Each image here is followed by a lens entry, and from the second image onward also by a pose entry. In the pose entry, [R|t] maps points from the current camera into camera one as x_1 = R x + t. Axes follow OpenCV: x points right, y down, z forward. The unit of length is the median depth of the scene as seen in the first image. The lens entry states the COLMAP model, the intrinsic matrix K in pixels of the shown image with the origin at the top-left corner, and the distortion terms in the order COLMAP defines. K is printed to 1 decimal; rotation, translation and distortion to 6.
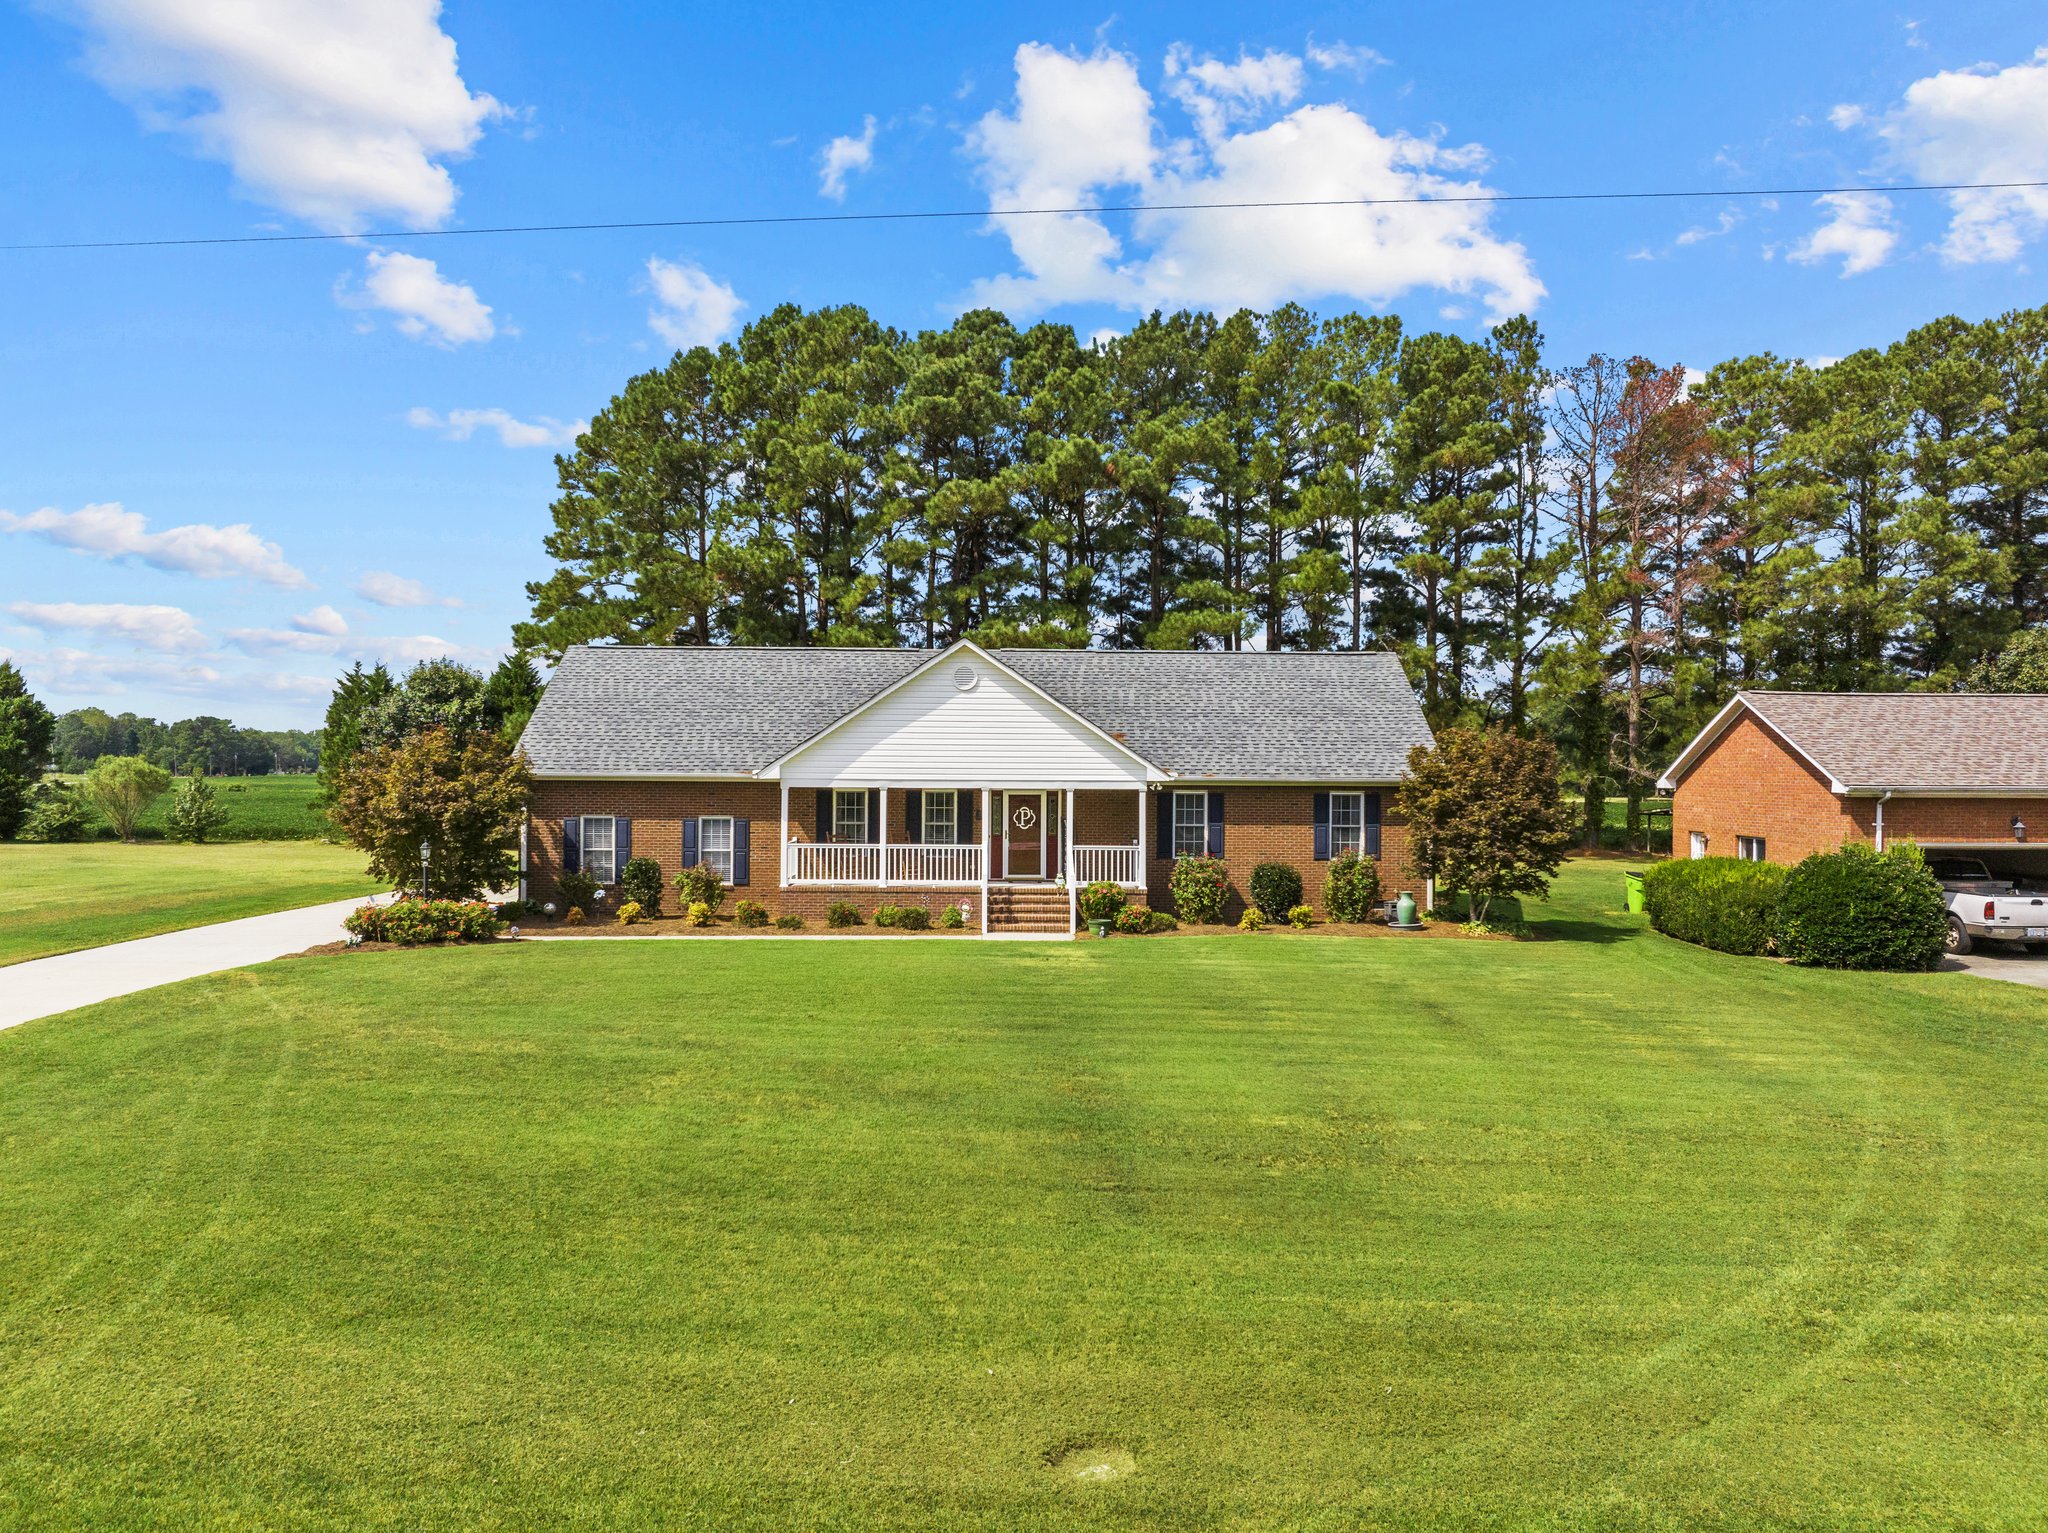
lens RADIAL K [[1447.4, 0, 1024.0], [0, 1447.4, 766.5], [0, 0, 1]] dist [-0.042987, 0.002744]
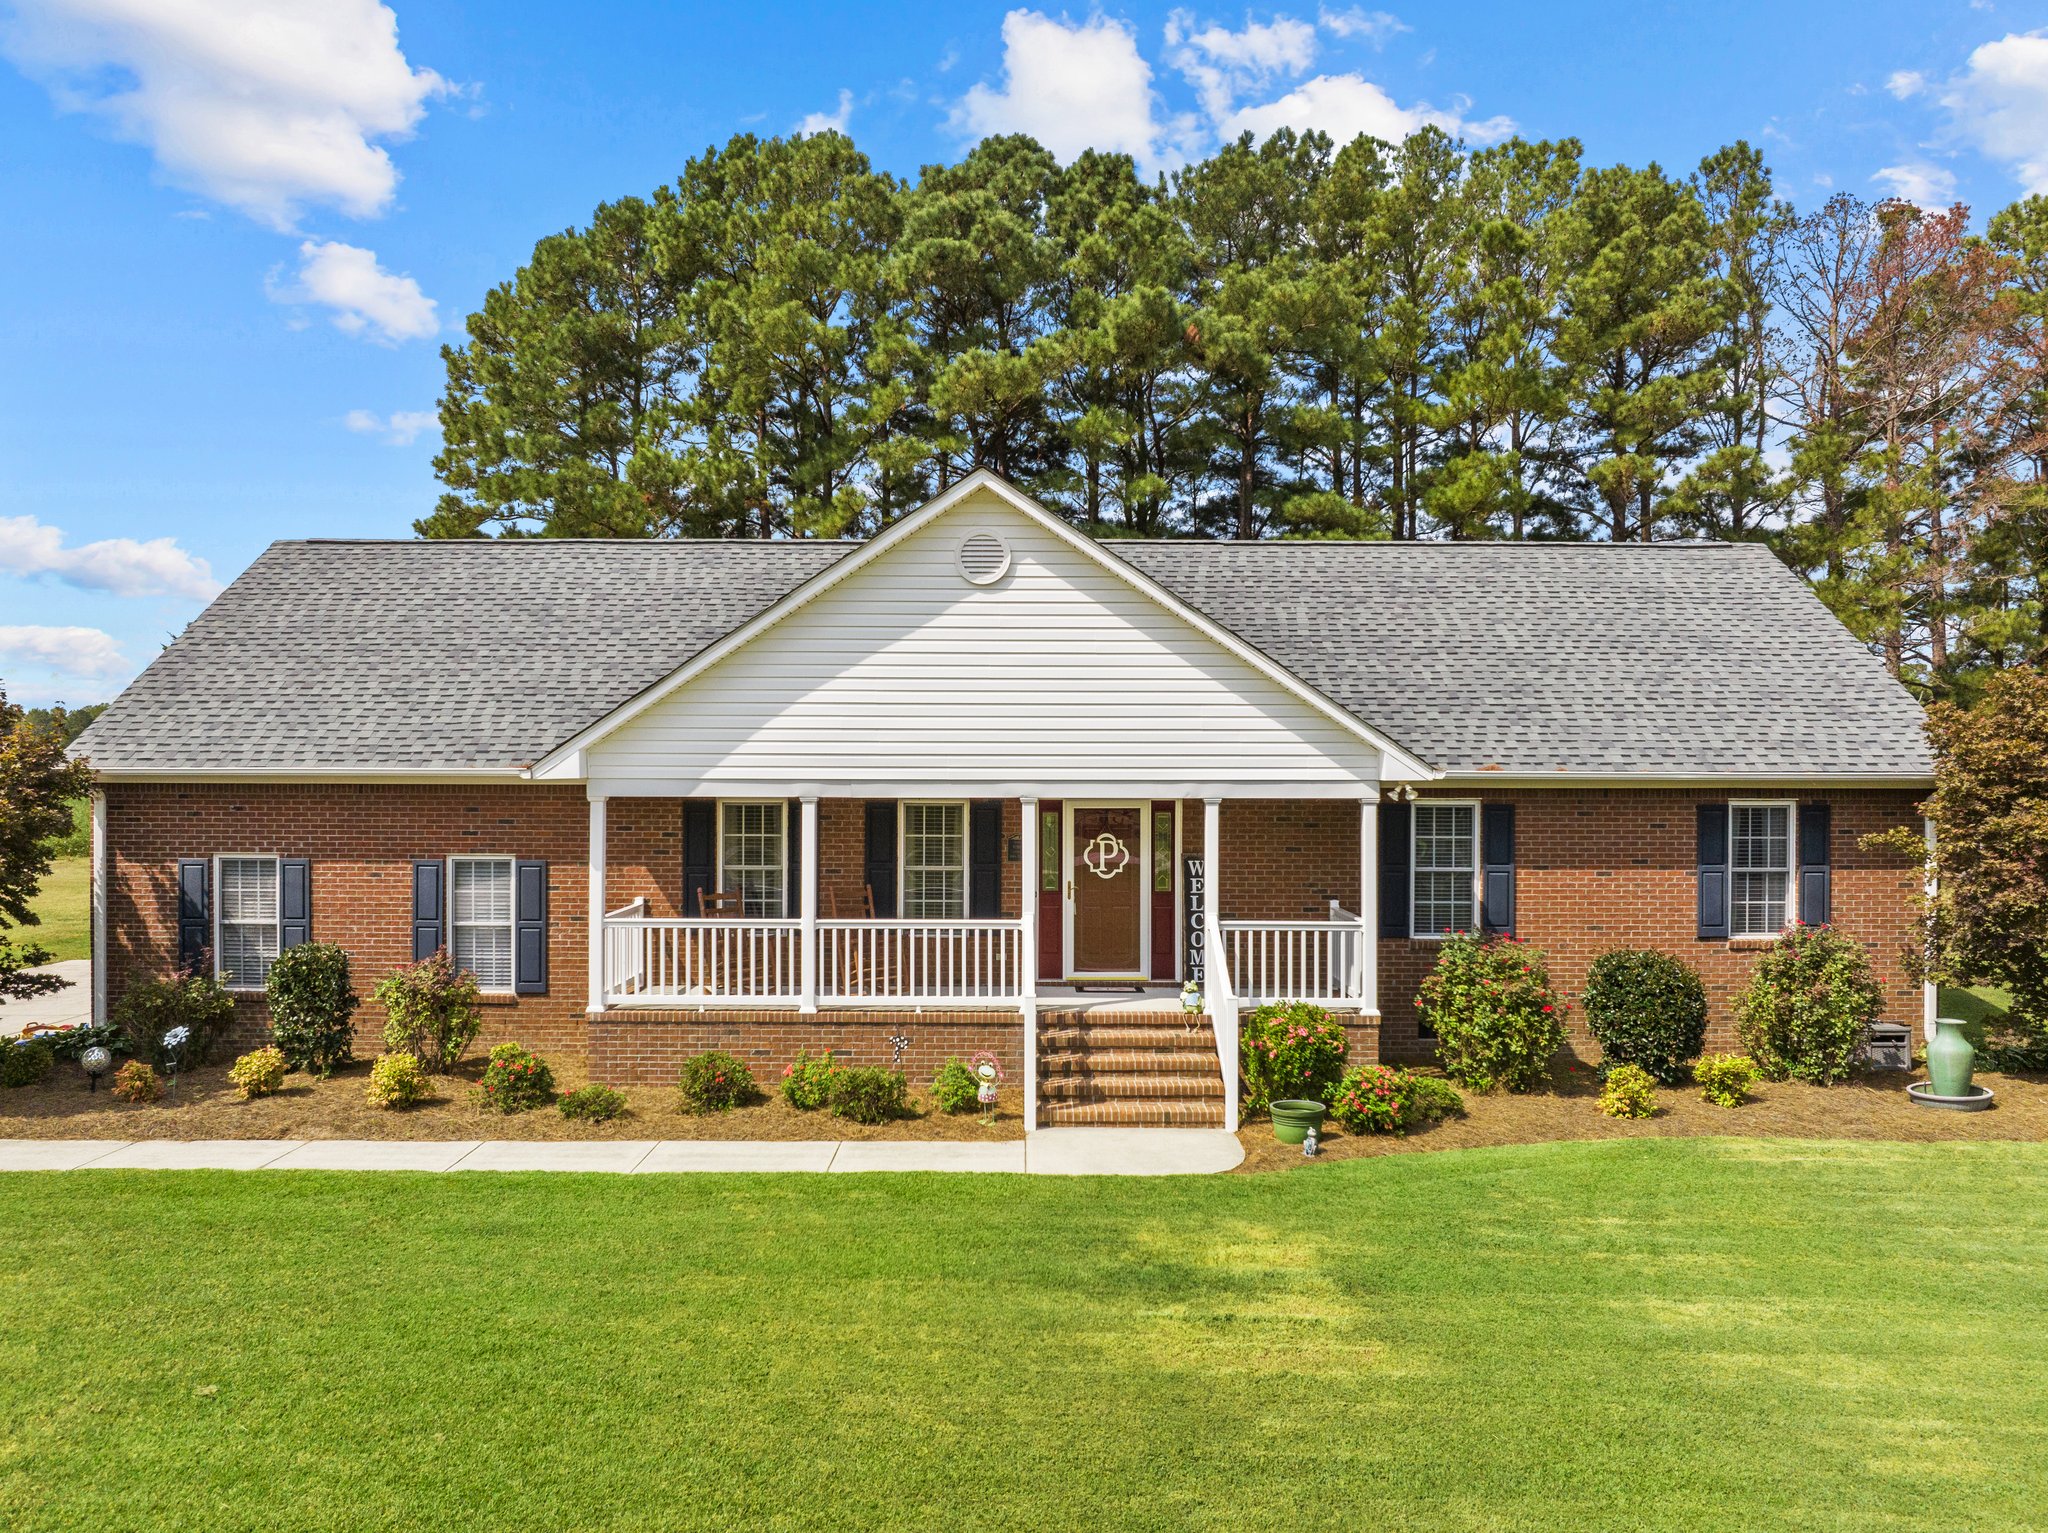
lens RADIAL K [[1447.4, 0, 1024.0], [0, 1447.4, 766.5], [0, 0, 1]] dist [-0.042987, 0.002744]
pose [[0.999863, -0.003805, -0.016121, -0.019772], [0.003883, 0.999981, 0.004790, 0.002707], [0.016102, -0.004852, 0.999859, 0.510759]]
